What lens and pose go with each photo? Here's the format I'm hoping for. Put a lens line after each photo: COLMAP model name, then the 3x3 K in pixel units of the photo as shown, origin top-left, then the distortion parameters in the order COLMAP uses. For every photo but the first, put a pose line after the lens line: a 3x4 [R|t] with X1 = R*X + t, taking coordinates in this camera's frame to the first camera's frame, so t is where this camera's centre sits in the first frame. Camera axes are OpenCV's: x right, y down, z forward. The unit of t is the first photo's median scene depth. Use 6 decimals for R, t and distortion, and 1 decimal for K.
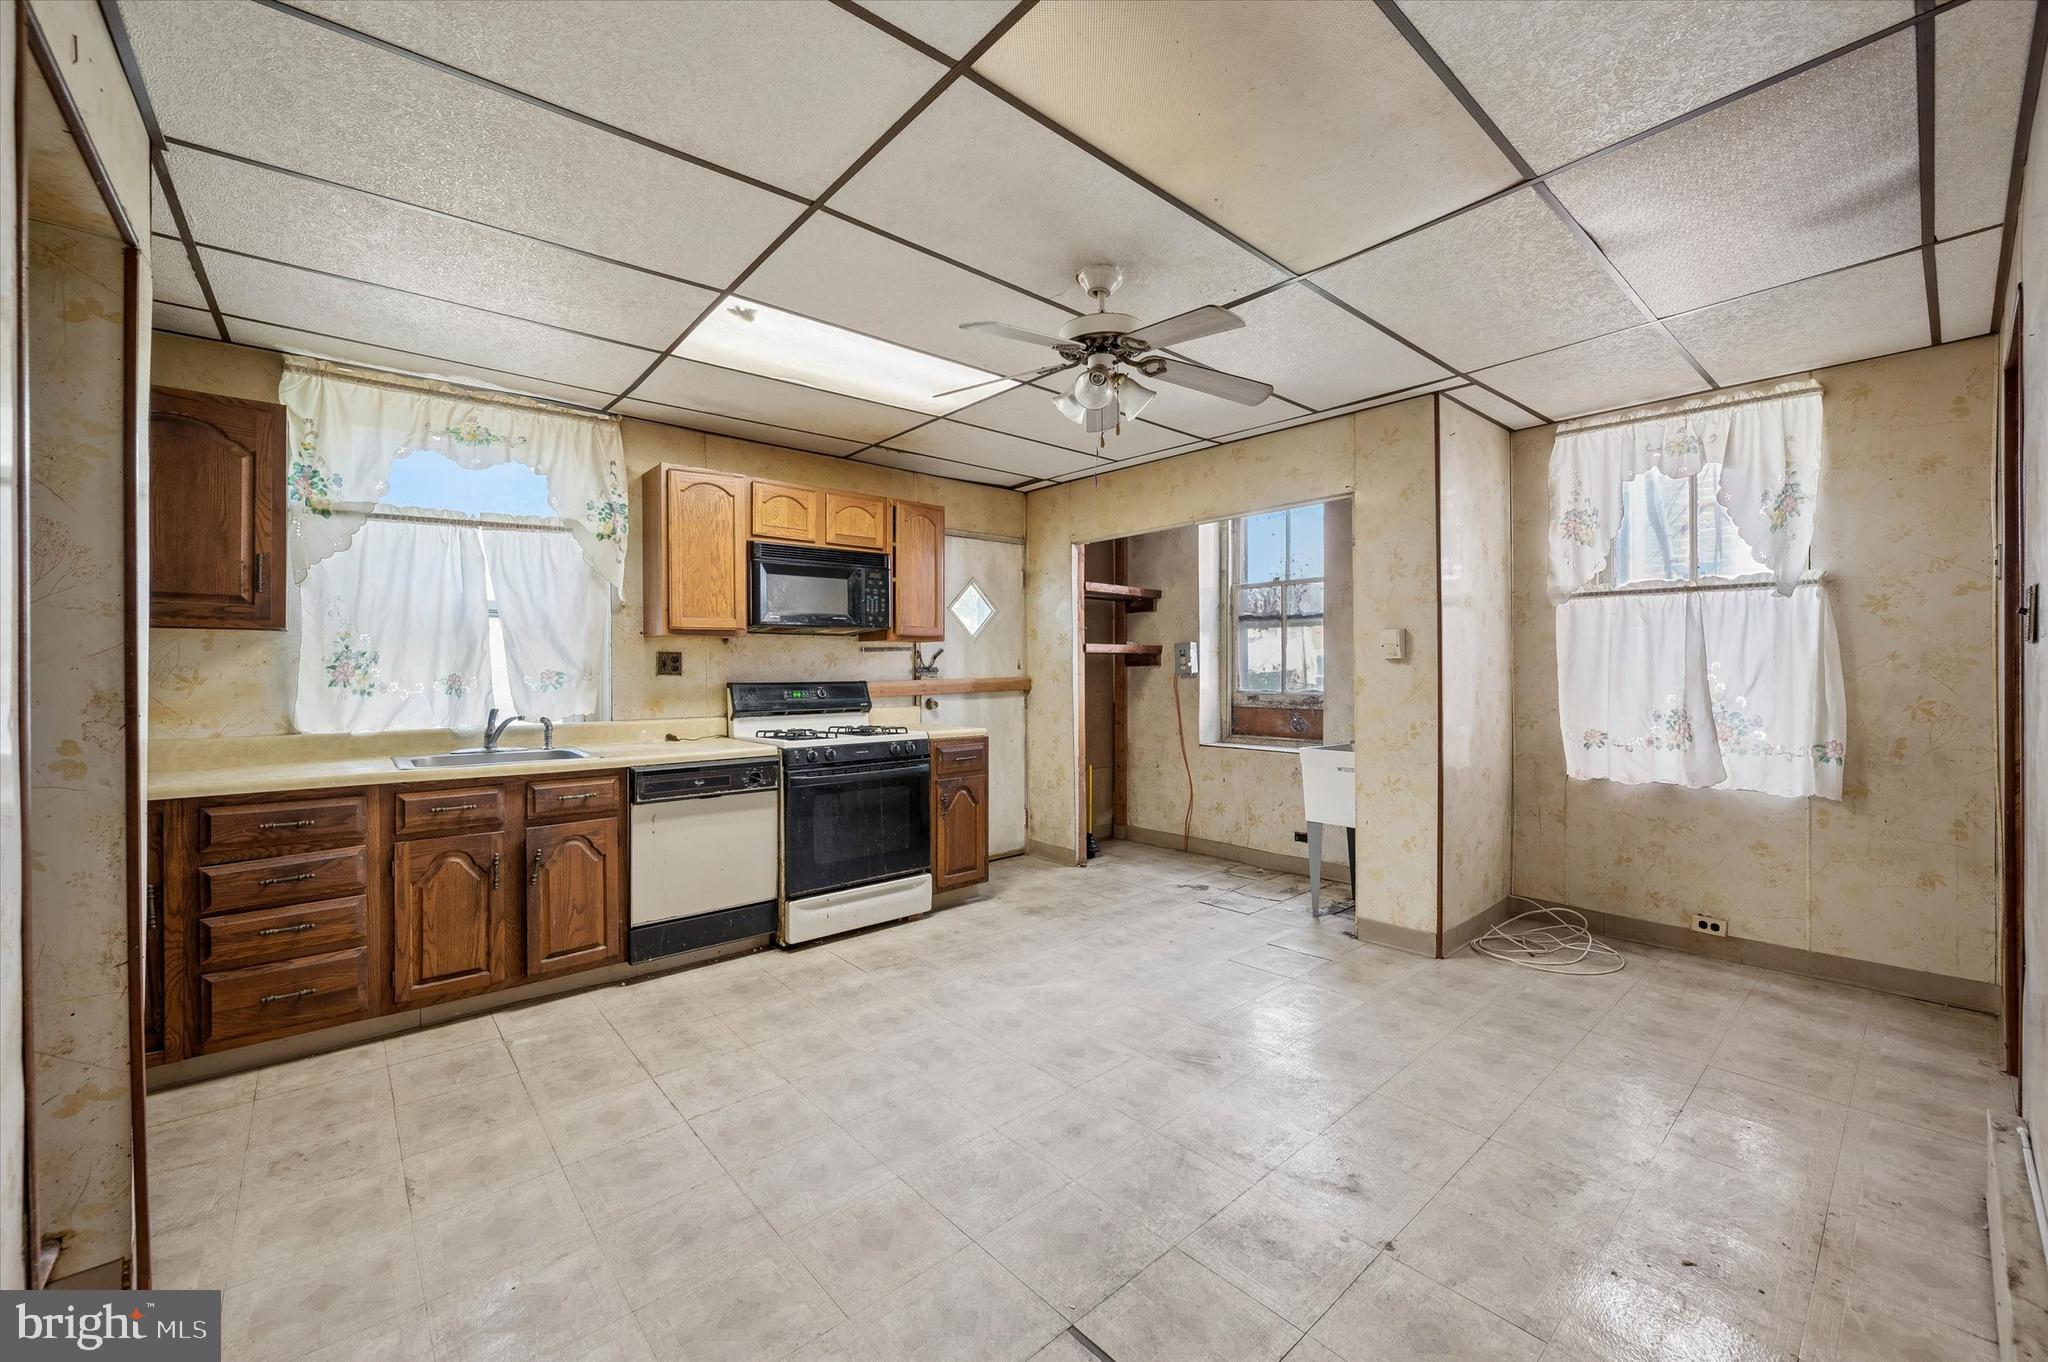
lens RADIAL K [[798.7, 0, 1023.8], [0, 798.7, 671.1], [0, 0, 1]] dist [-0.001541, -0.000116]
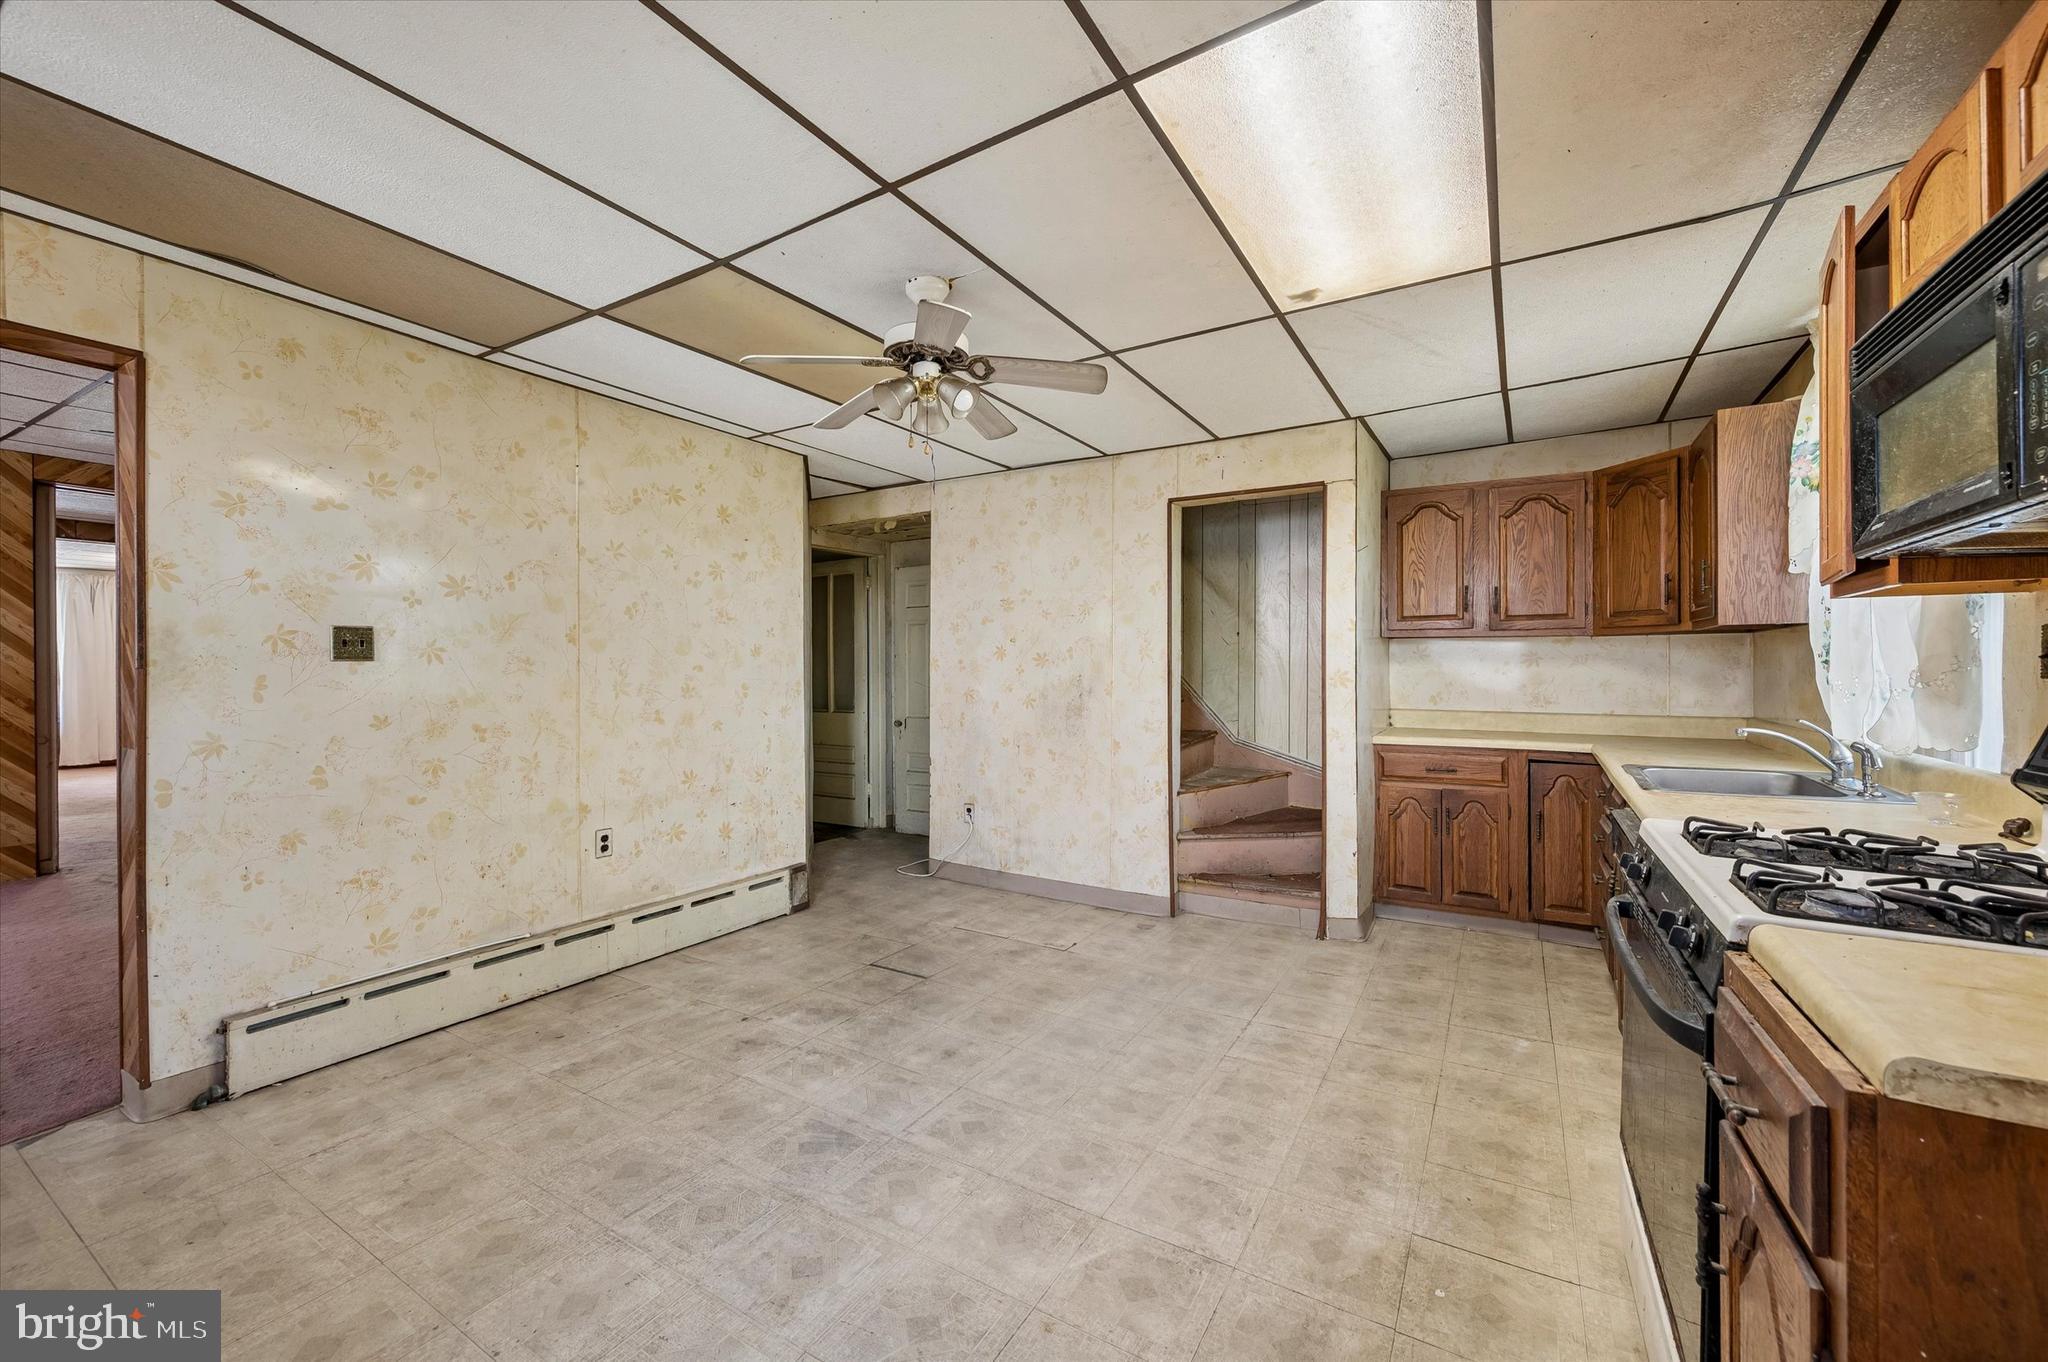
lens RADIAL K [[798.7, 0, 1032.8], [0, 798.7, 670.8], [0, 0, 1]] dist [-0.001541, -0.000116]
pose [[-0.947775, 0.011026, -0.318748, 0.283538], [0.008803, 0.999926, 0.008415, -0.012179], [0.318818, 0.005169, -0.947802, 1.913854]]
